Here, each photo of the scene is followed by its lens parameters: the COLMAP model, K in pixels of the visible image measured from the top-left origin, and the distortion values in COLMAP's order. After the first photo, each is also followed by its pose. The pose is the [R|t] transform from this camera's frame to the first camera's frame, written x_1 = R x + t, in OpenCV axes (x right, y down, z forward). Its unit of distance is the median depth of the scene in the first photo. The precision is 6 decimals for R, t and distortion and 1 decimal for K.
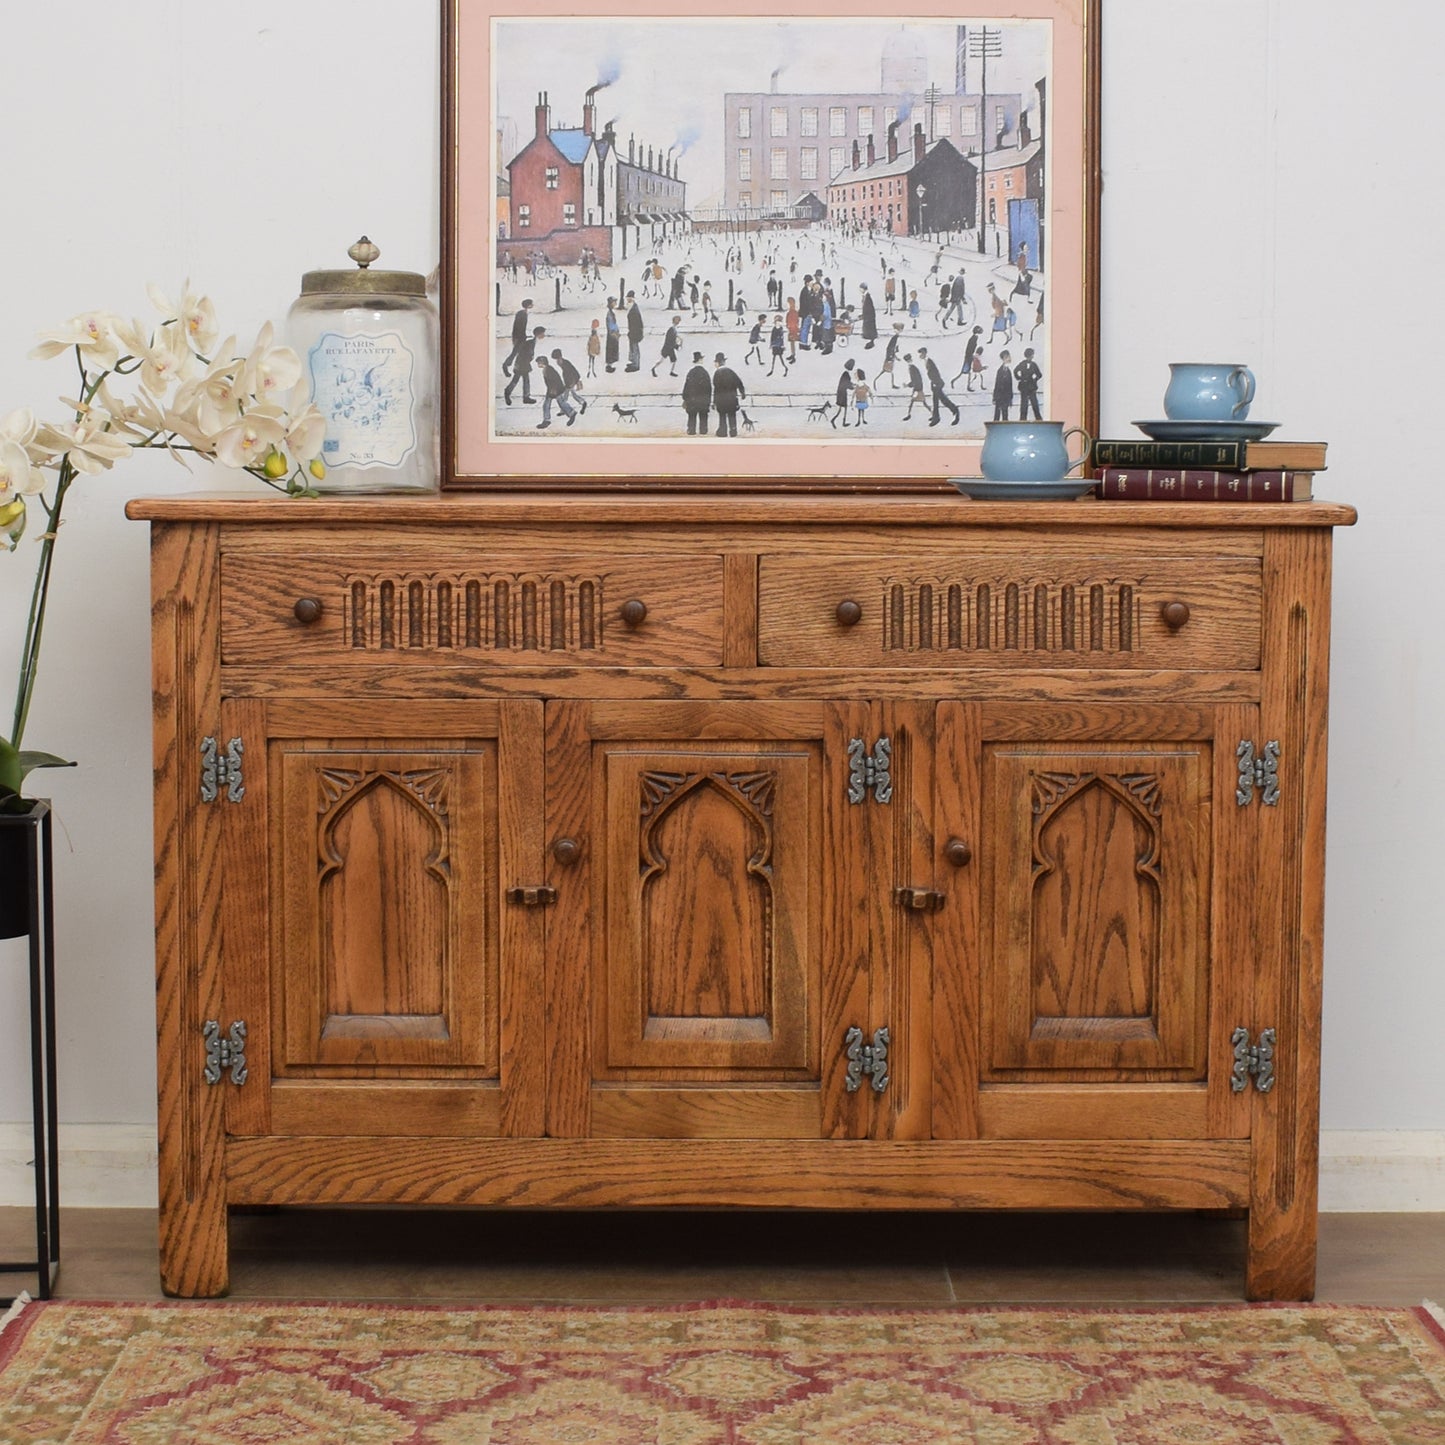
lens RADIAL K [[3180.1, 0, 674.1], [0, 3180.1, 768.3], [0, 0, 1]] dist [-0.064345, 0.000000]
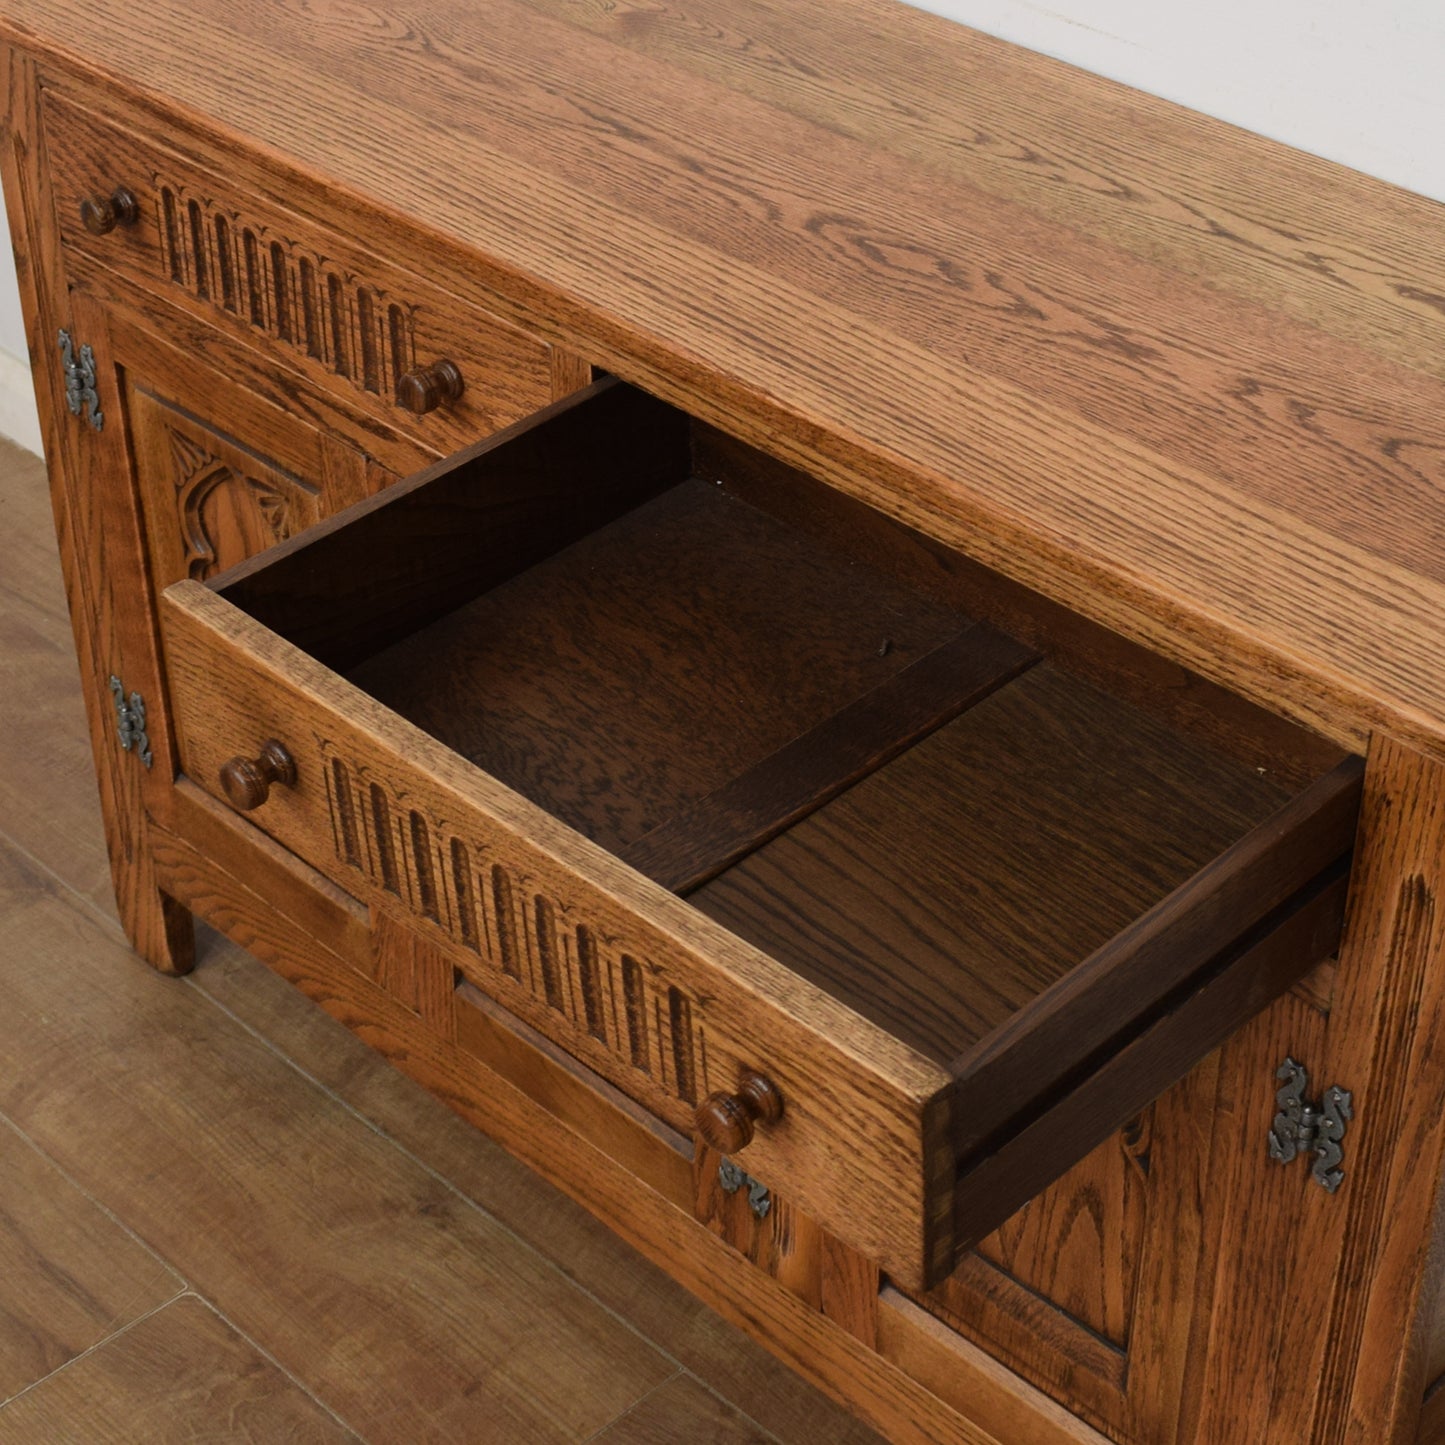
lens RADIAL K [[2869.9, 0, 811.4], [0, 2869.9, 650.7], [0, 0, 1]] dist [-0.087784, 0.000000]
pose [[0.725831, 0.388808, -0.567448, 0.344269], [-0.078528, 0.866375, 0.493182, -0.265042], [0.683376, -0.313406, 0.659374, 0.685934]]
